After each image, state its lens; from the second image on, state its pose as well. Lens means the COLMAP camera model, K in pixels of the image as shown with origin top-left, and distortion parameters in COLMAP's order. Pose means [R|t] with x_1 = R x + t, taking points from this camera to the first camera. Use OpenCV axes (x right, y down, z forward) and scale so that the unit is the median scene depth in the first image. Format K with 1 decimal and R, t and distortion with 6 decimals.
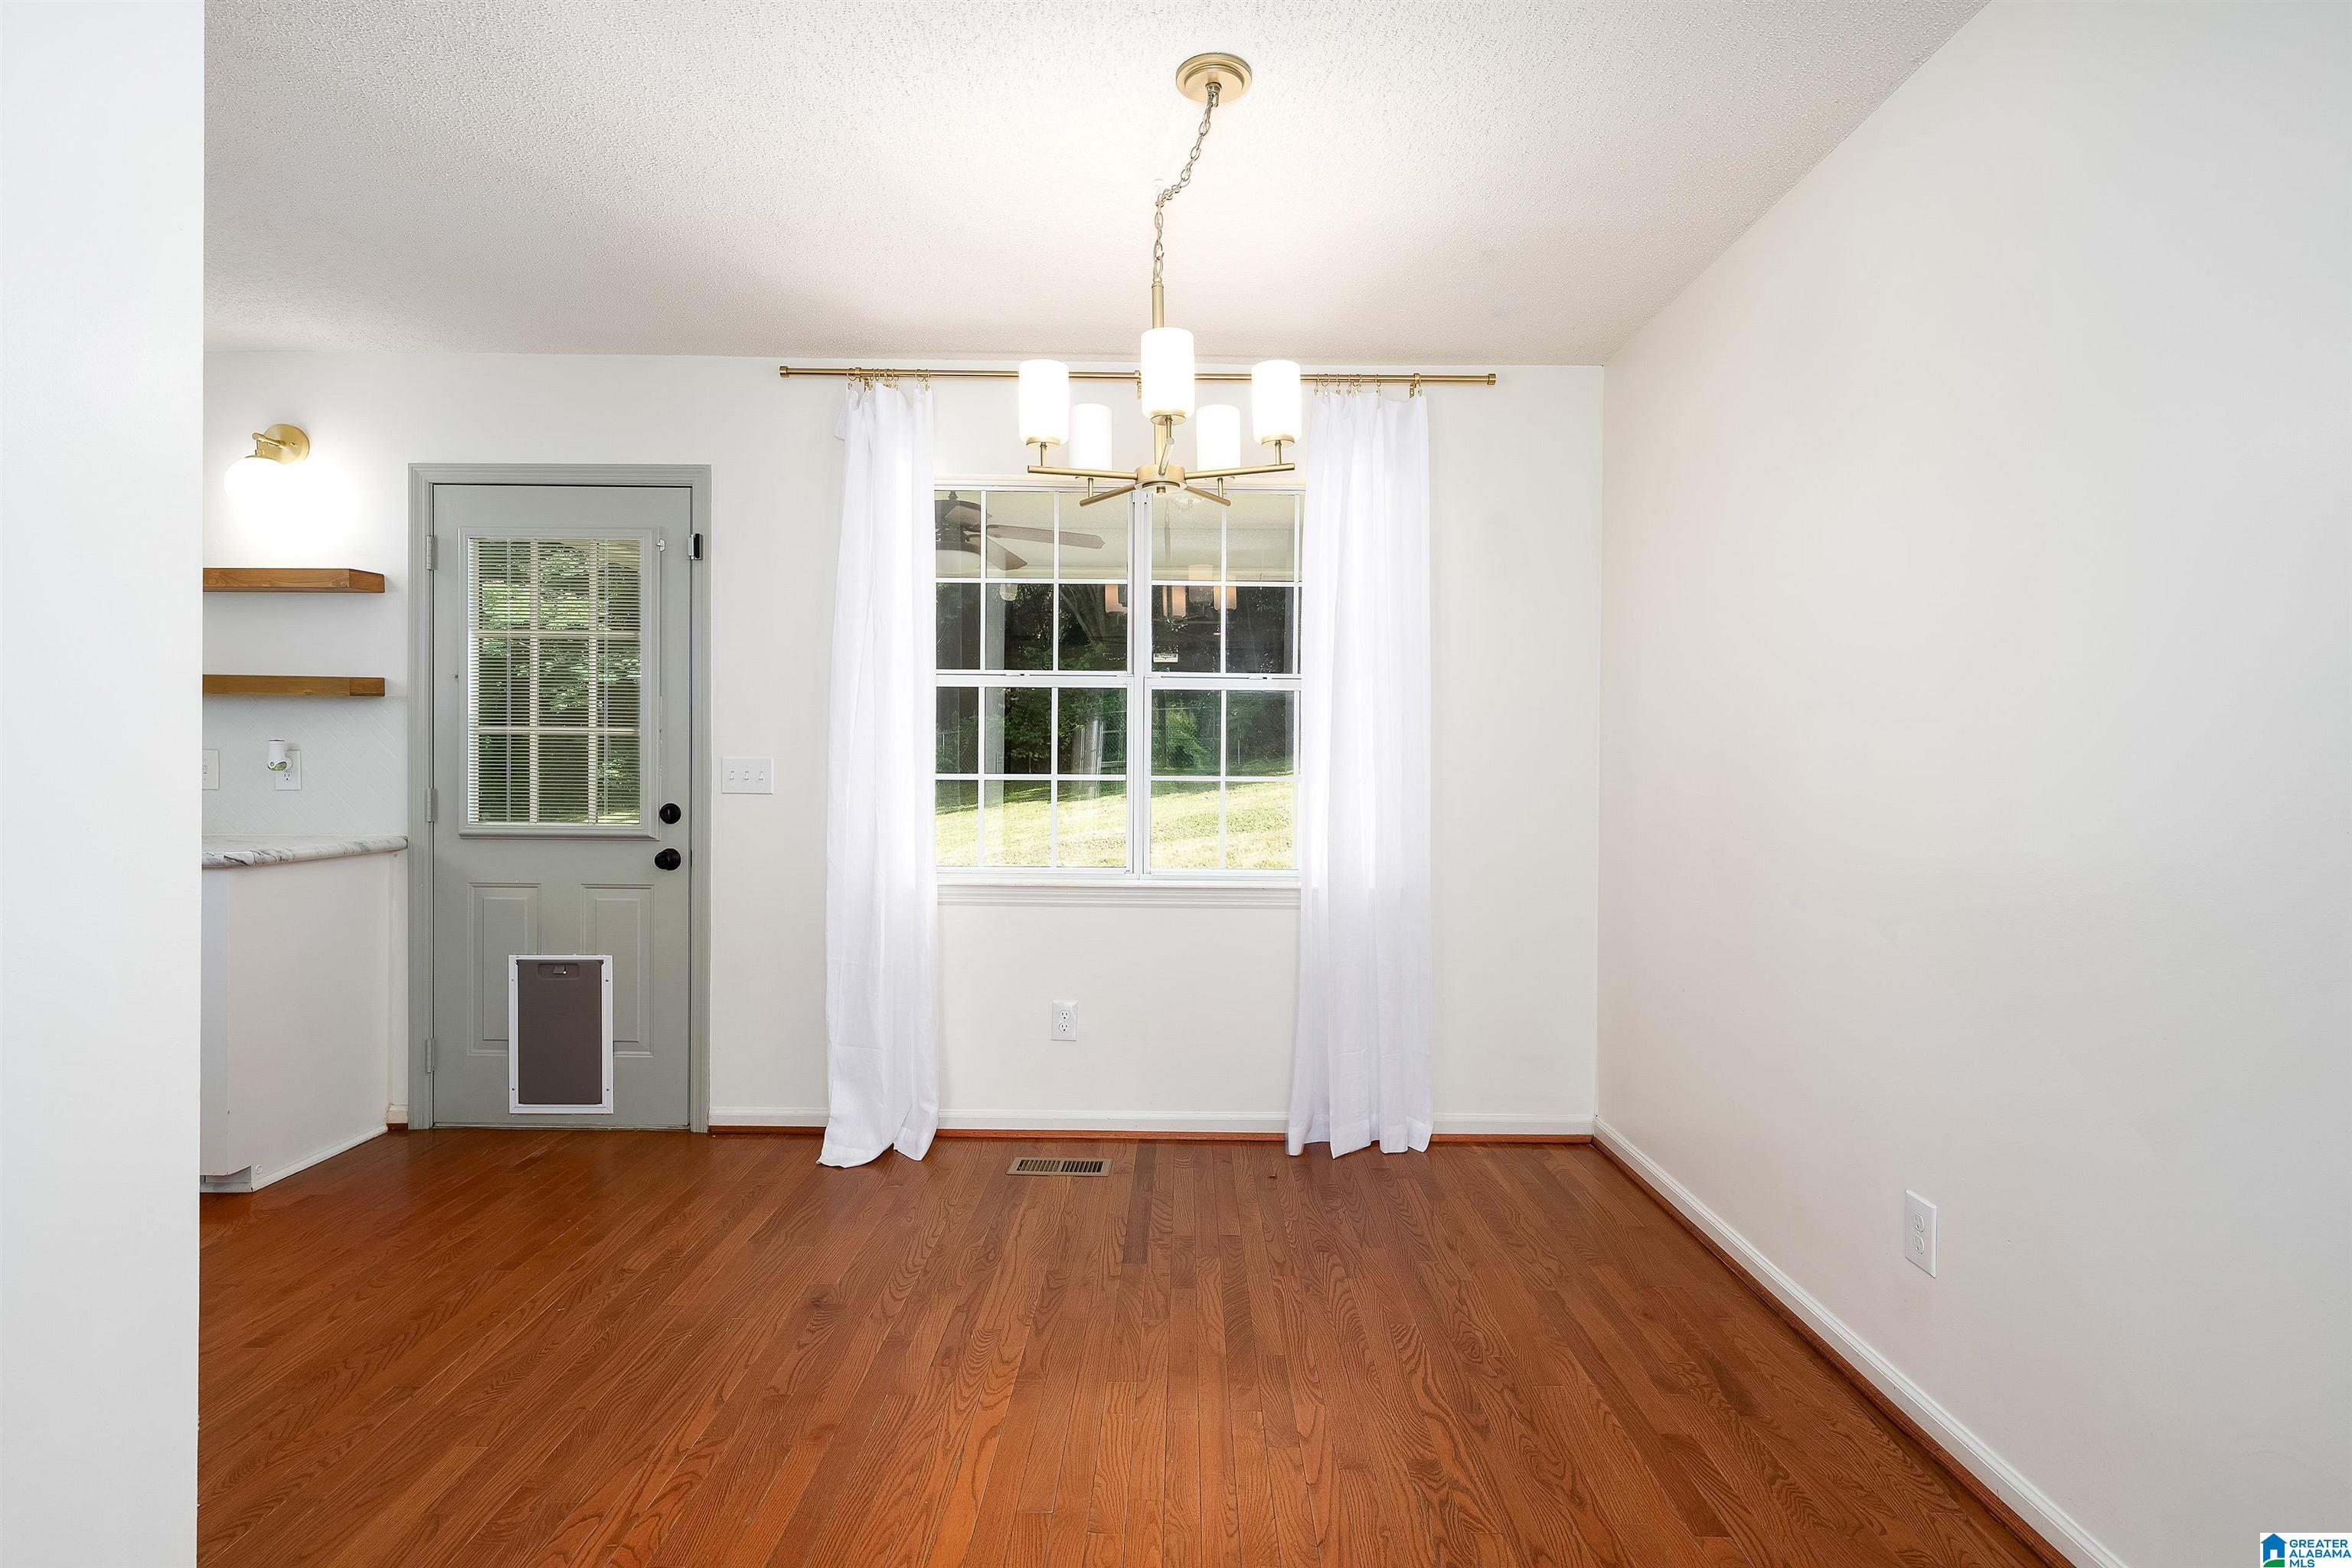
lens RADIAL K [[1146.6, 0, 1180.5], [0, 1146.6, 781.1], [0, 0, 1]] dist [0.001001, -0.000110]
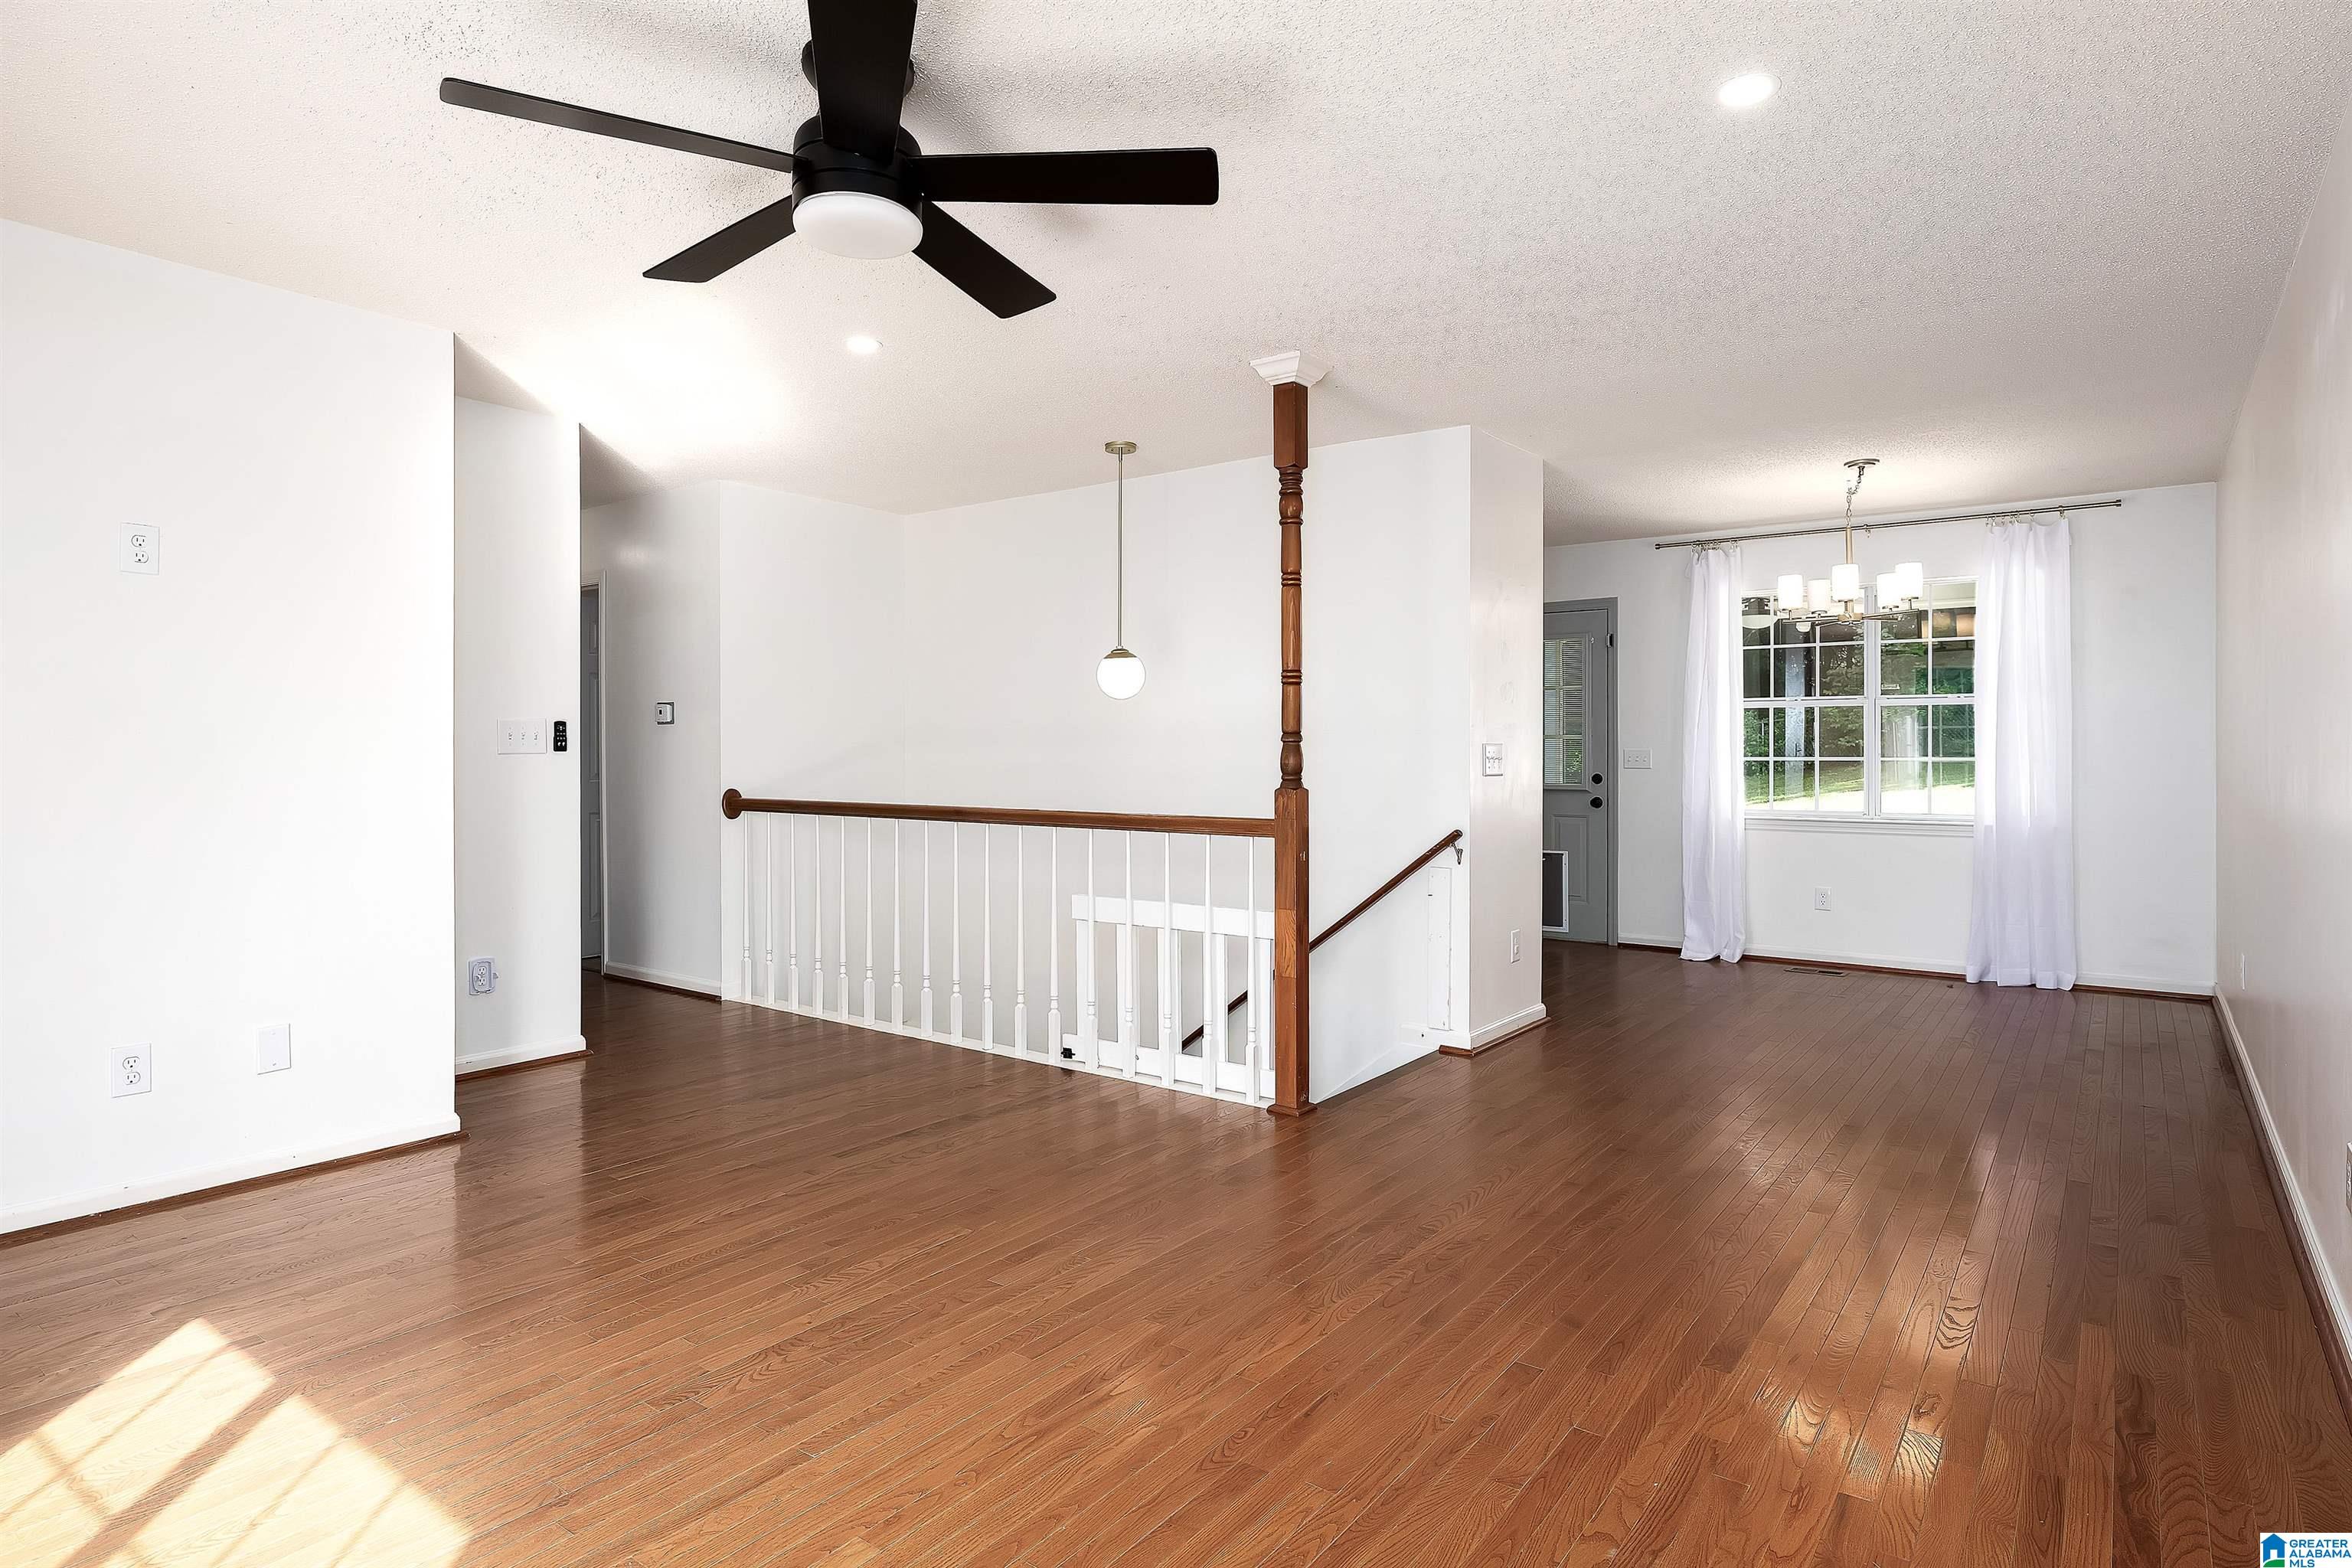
lens RADIAL K [[1293.8, 0, 1182.2], [0, 1293.8, 771.8], [0, 0, 1]] dist [-0.003198, 0.000138]
pose [[0.806902, -0.001506, -0.590684, 0.280028], [0.004420, 0.999984, 0.003487, 0.005454], [0.590669, -0.005425, 0.806896, -1.179270]]
